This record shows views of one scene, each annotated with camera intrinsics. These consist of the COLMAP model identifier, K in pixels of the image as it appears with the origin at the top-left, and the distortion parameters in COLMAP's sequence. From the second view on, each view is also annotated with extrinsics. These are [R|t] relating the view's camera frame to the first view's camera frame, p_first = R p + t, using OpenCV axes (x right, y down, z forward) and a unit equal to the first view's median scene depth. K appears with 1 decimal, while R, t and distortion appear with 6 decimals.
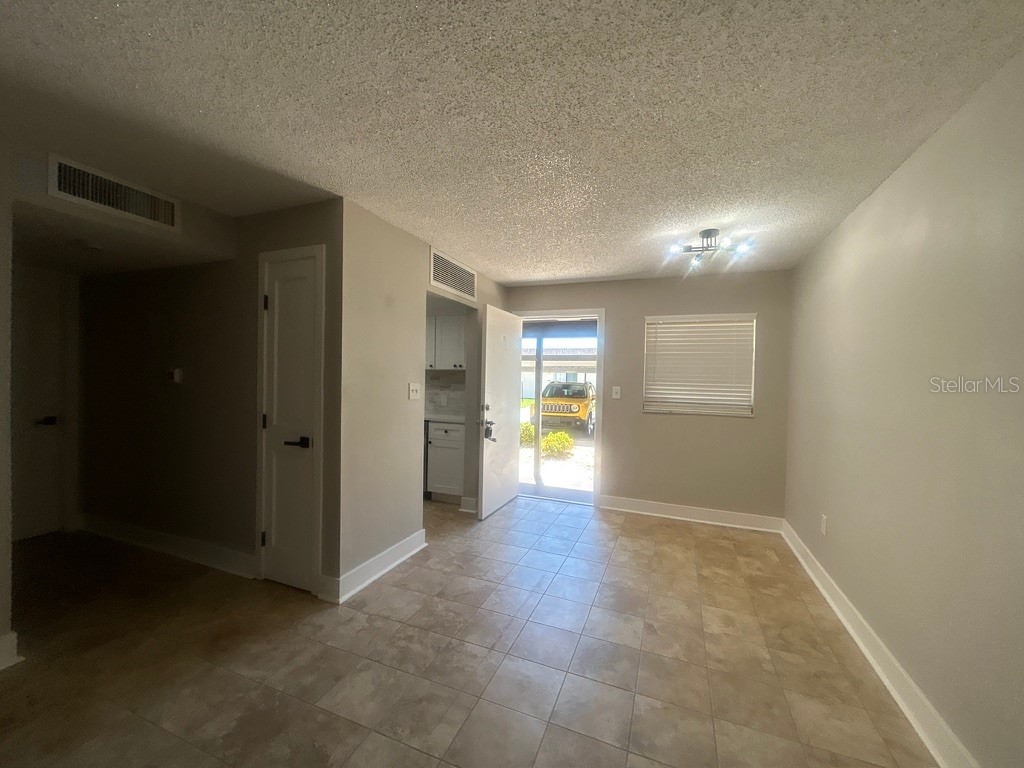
lens RADIAL K [[410.0, 0, 513.0], [0, 410.0, 385.9], [0, 0, 1]] dist [0.000681, 0.000710]
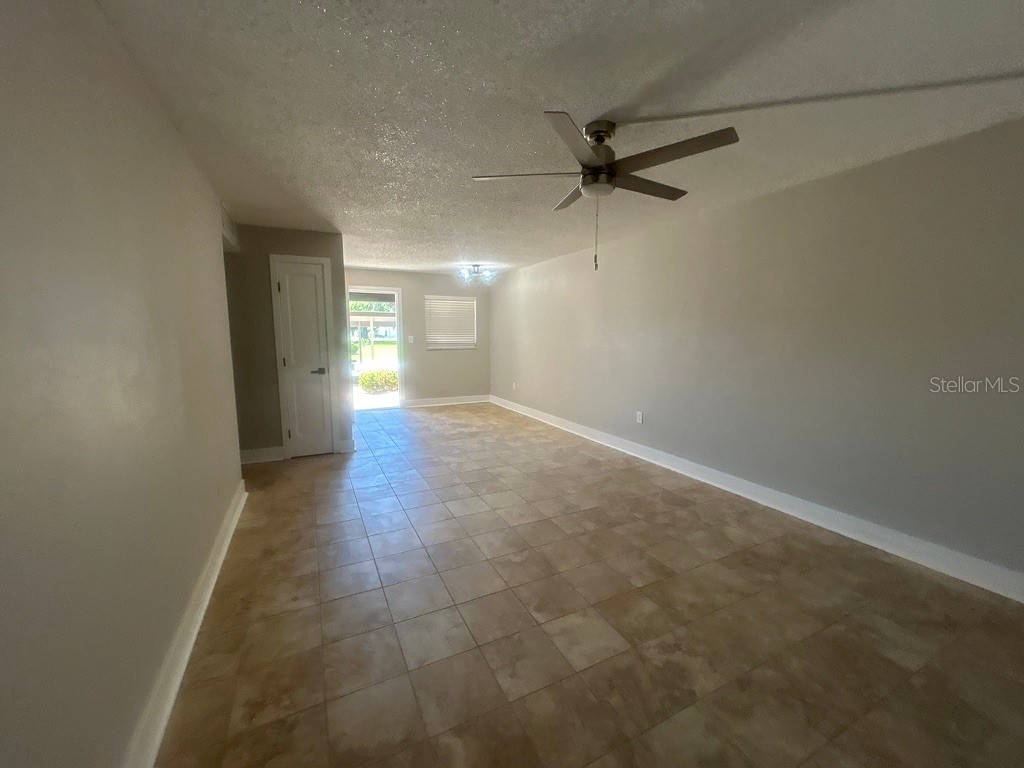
lens RADIAL K [[410.0, 0, 513.0], [0, 410.0, 385.9], [0, 0, 1]] dist [0.000681, 0.000710]
pose [[0.662739, -0.117588, 0.739561, -1.154020], [0.029538, 0.990931, 0.131085, -0.004962], [-0.748268, -0.065030, 0.660202, -0.706134]]
